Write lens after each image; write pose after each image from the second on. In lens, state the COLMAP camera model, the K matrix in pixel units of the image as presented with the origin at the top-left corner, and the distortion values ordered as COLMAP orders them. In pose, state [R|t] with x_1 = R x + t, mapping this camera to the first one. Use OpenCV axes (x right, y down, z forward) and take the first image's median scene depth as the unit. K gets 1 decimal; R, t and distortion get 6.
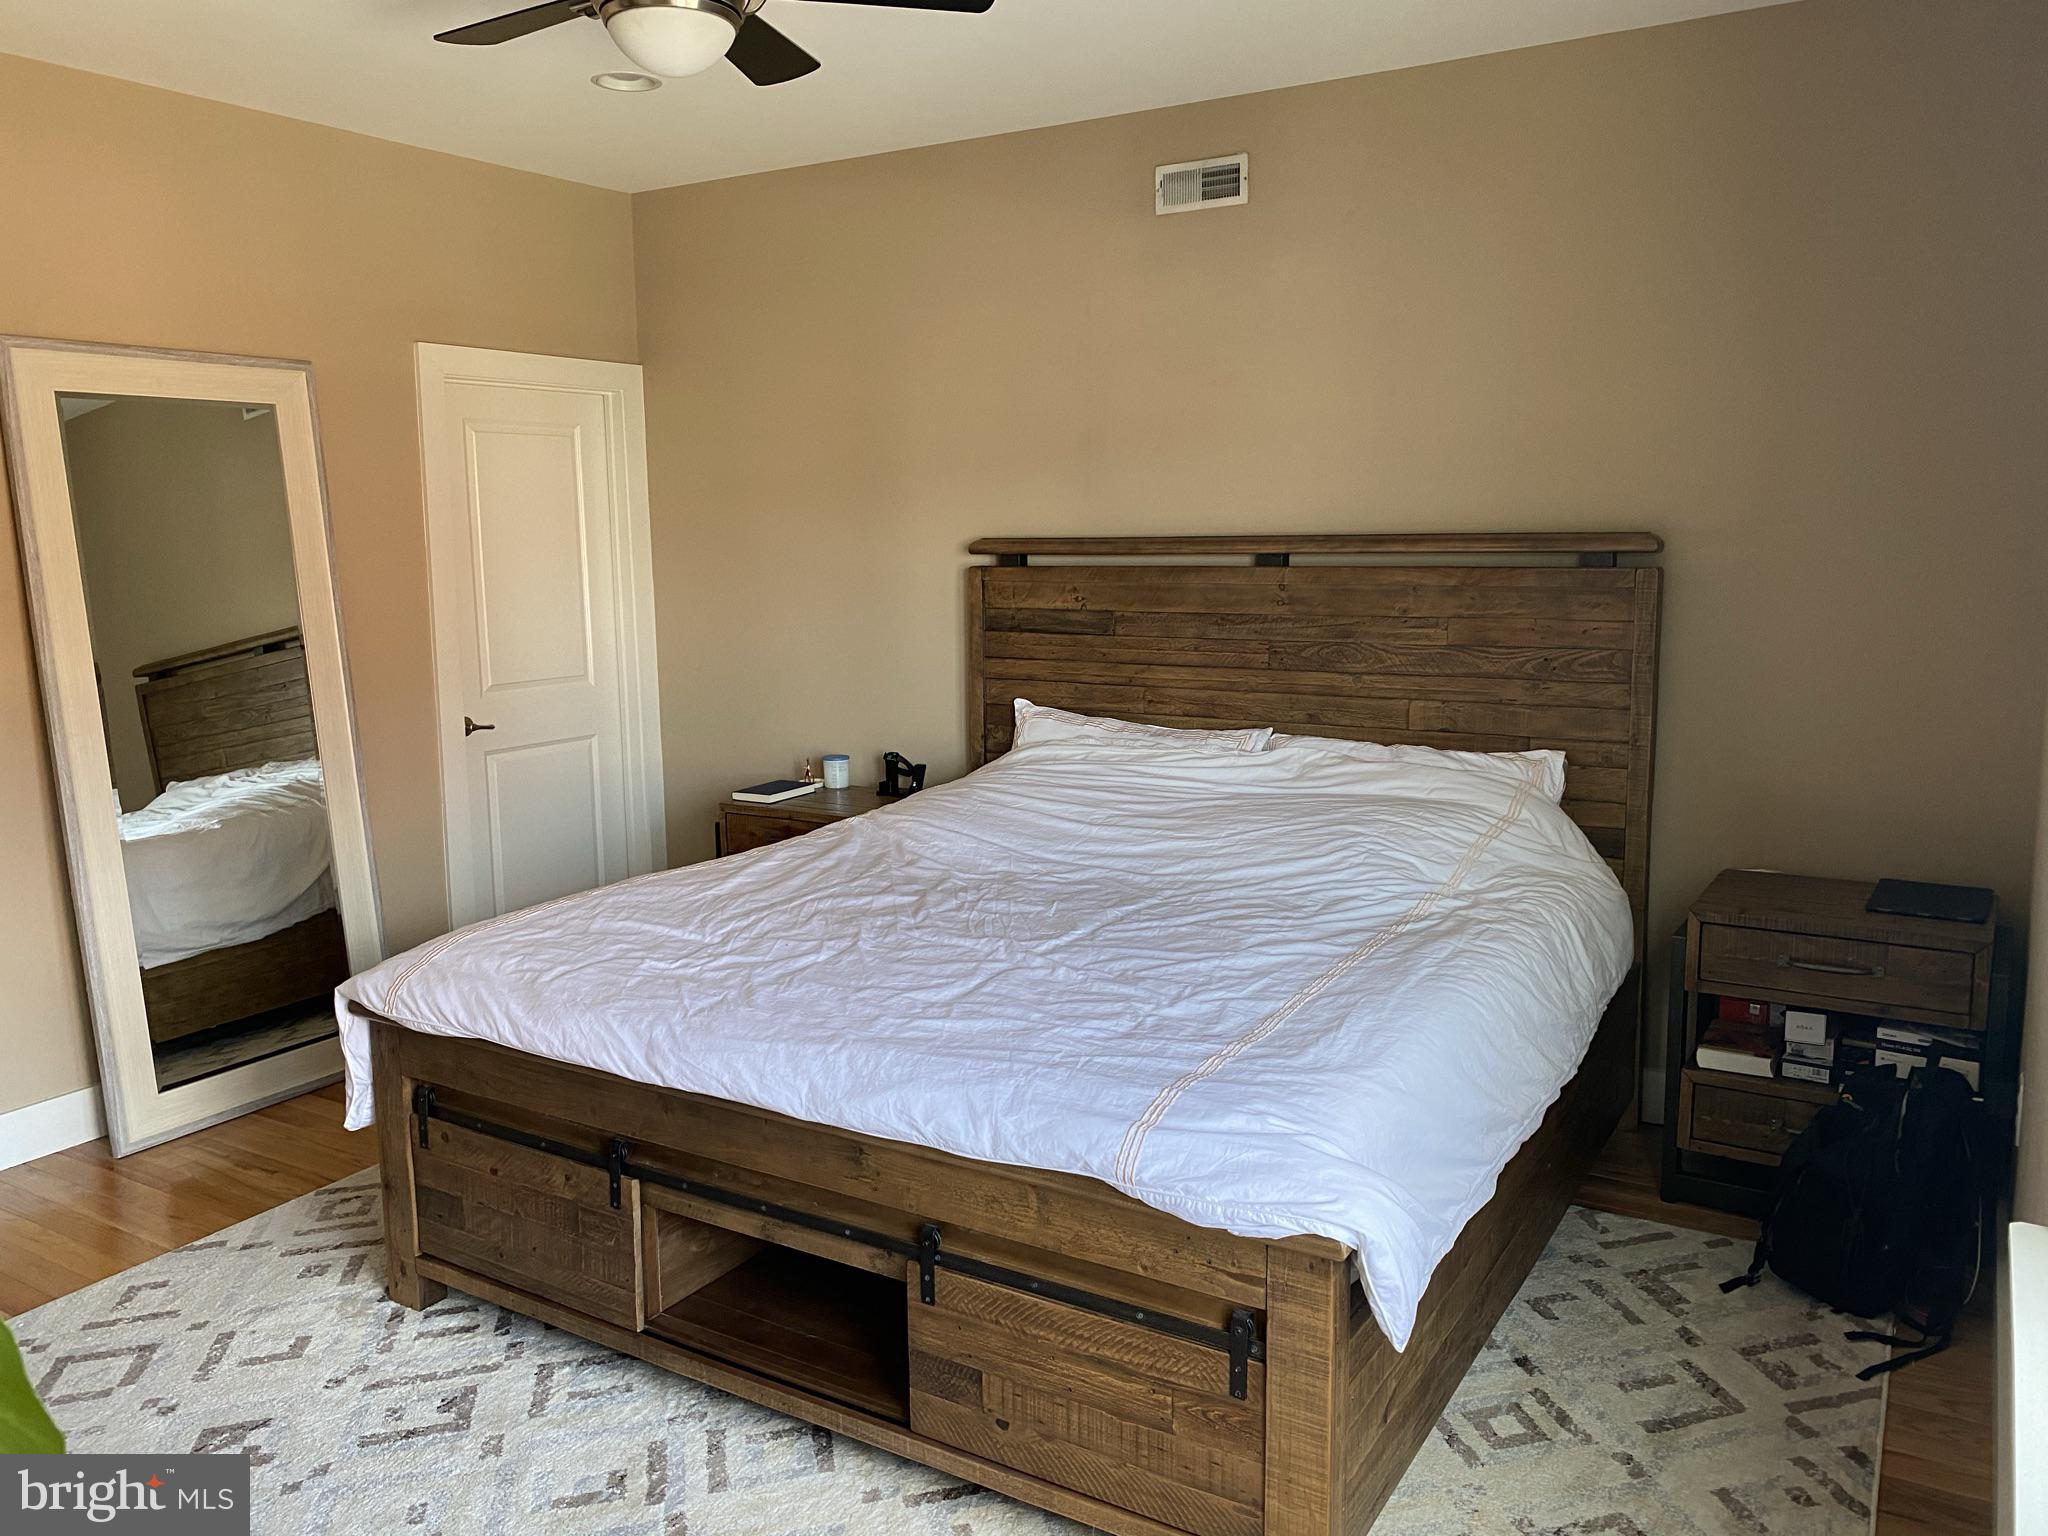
lens RADIAL K [[1549.8, 0, 1024.8], [0, 1549.8, 770.4], [0, 0, 1]] dist [0.040462, -0.063844]
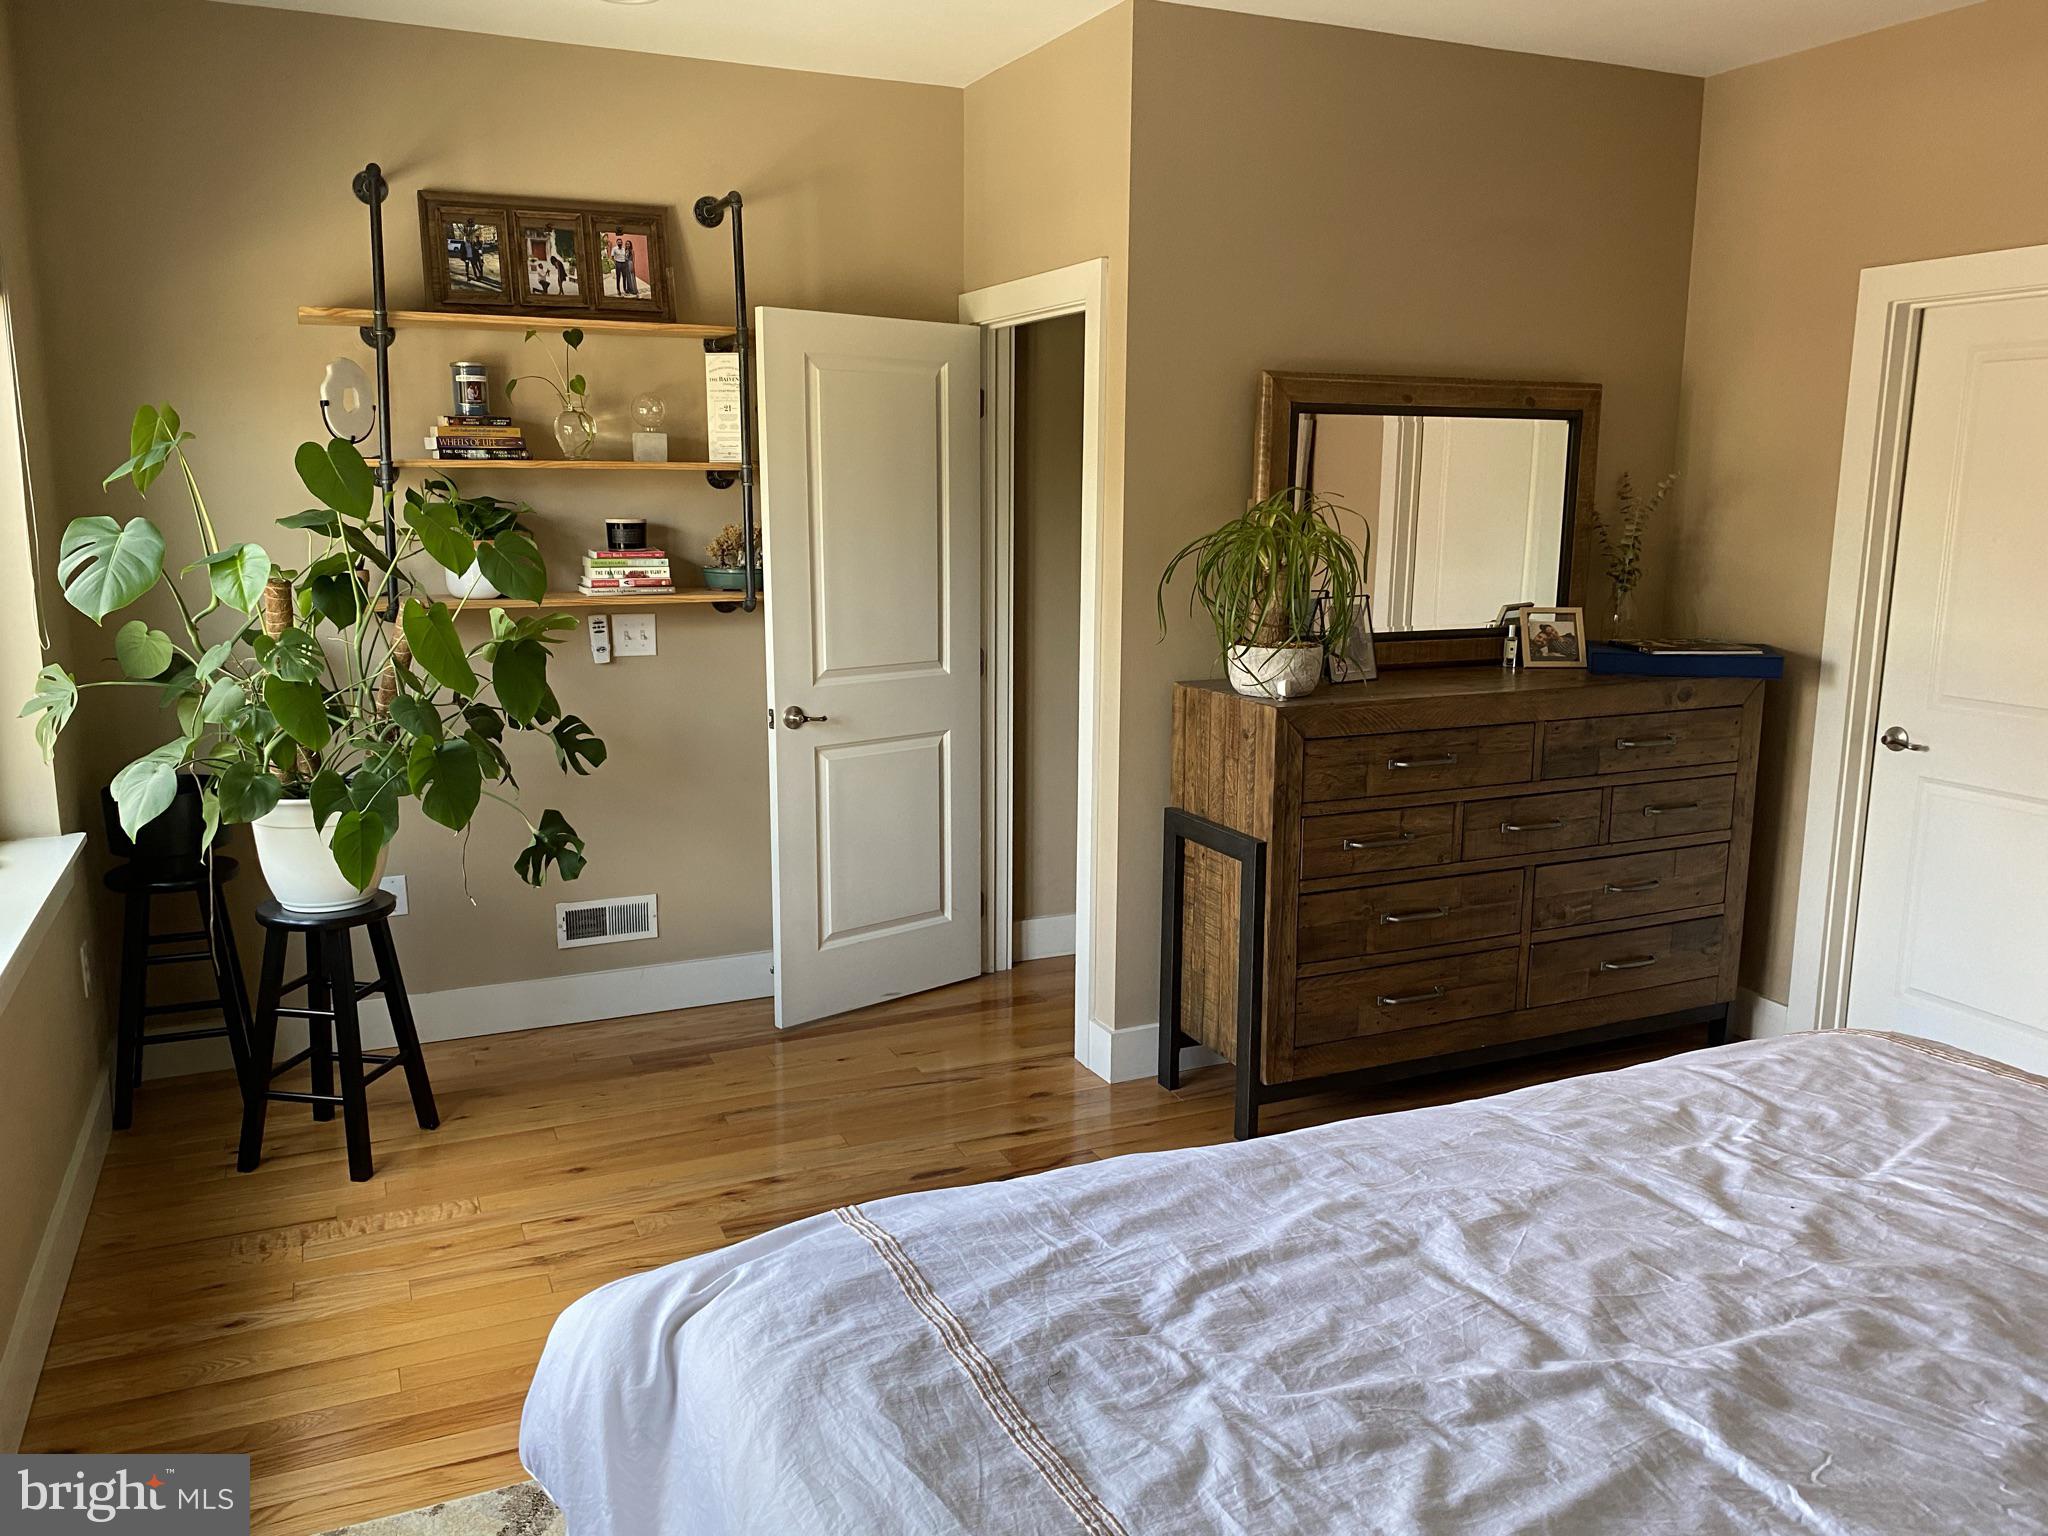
lens RADIAL K [[1549.8, 0, 1023.7], [0, 1549.8, 768.6], [0, 0, 1]] dist [0.040462, -0.063844]
pose [[-0.564203, 0.165620, -0.808854, 0.487670], [-0.128309, 0.950183, 0.284058, -0.186985], [0.815605, 0.264050, -0.514845, 1.055937]]
